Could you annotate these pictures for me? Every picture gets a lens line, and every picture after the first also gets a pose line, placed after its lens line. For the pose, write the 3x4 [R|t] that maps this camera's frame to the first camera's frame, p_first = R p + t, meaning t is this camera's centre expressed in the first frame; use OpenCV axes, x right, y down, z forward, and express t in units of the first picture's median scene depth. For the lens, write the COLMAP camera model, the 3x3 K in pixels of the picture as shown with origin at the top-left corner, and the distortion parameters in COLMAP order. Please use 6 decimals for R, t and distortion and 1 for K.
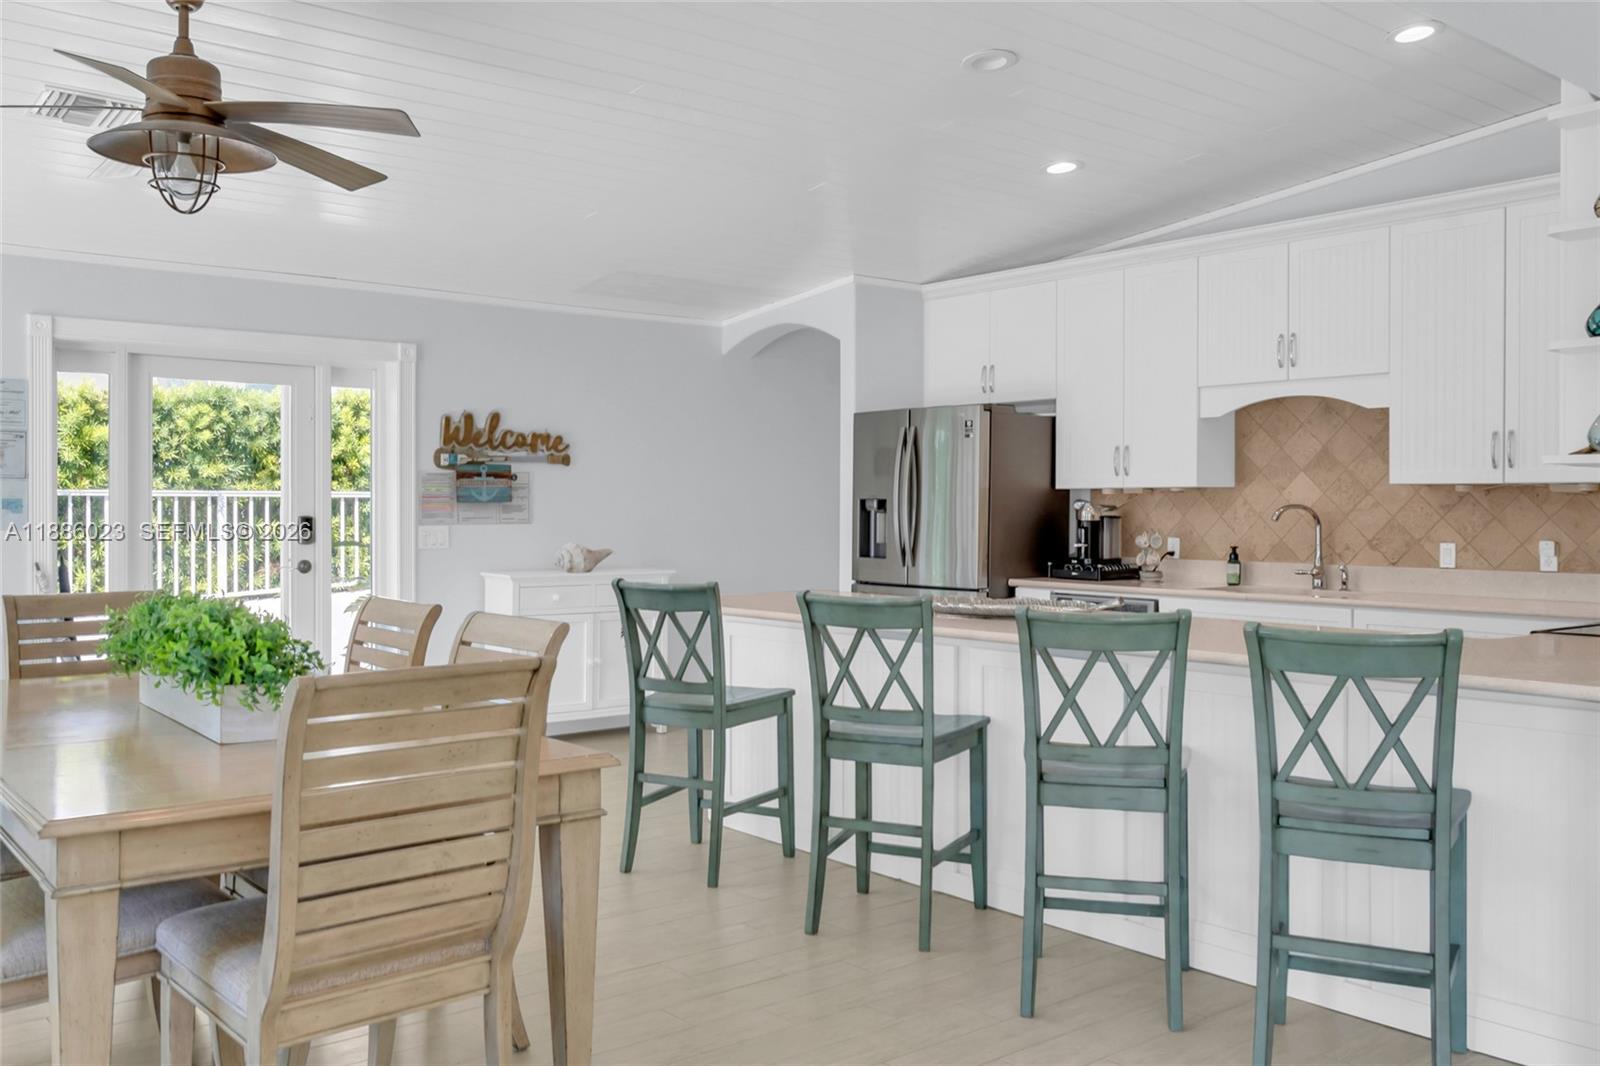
lens RADIAL K [[1383.0, 0, 799.2], [0, 1383.0, 543.1], [0, 0, 1]] dist [0.000101, -0.002818]
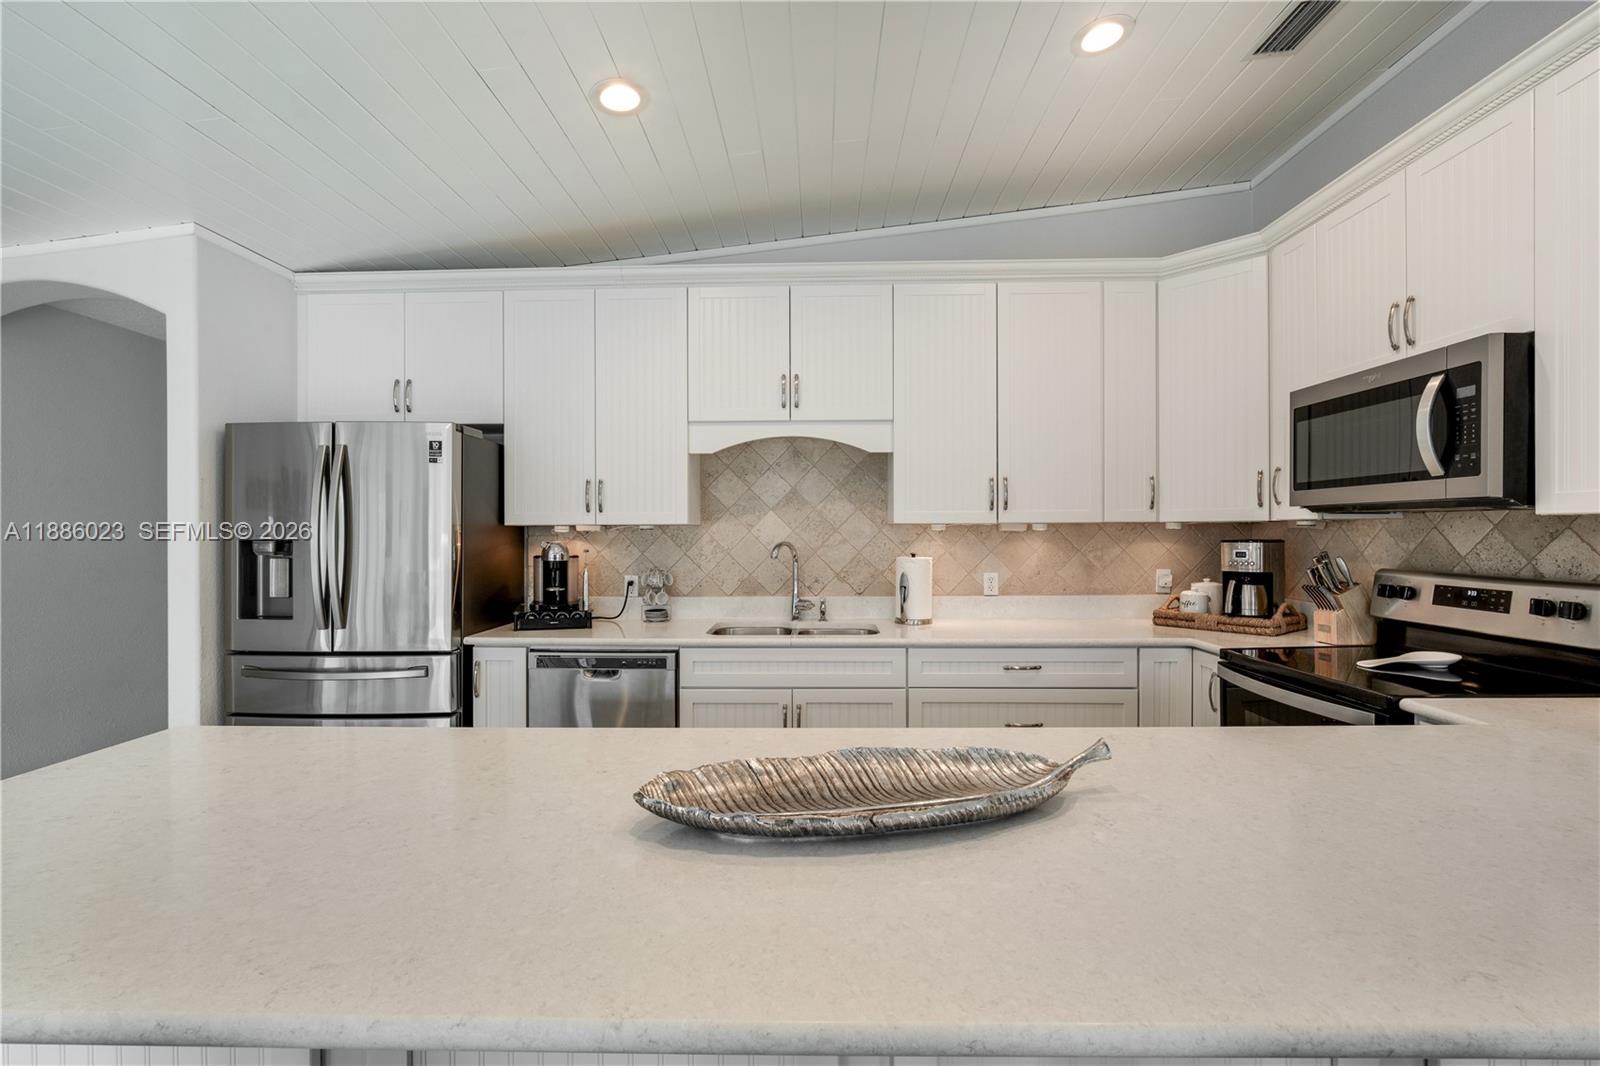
lens RADIAL K [[701.2, 0, 801.4], [0, 701.2, 530.6], [0, 0, 1]] dist [-0.001089, 0.000264]
pose [[0.660987, -0.003647, 0.750389, -0.028261], [0.026832, 0.999464, -0.018778, -0.025300], [-0.749918, 0.032546, 0.660730, 0.621195]]
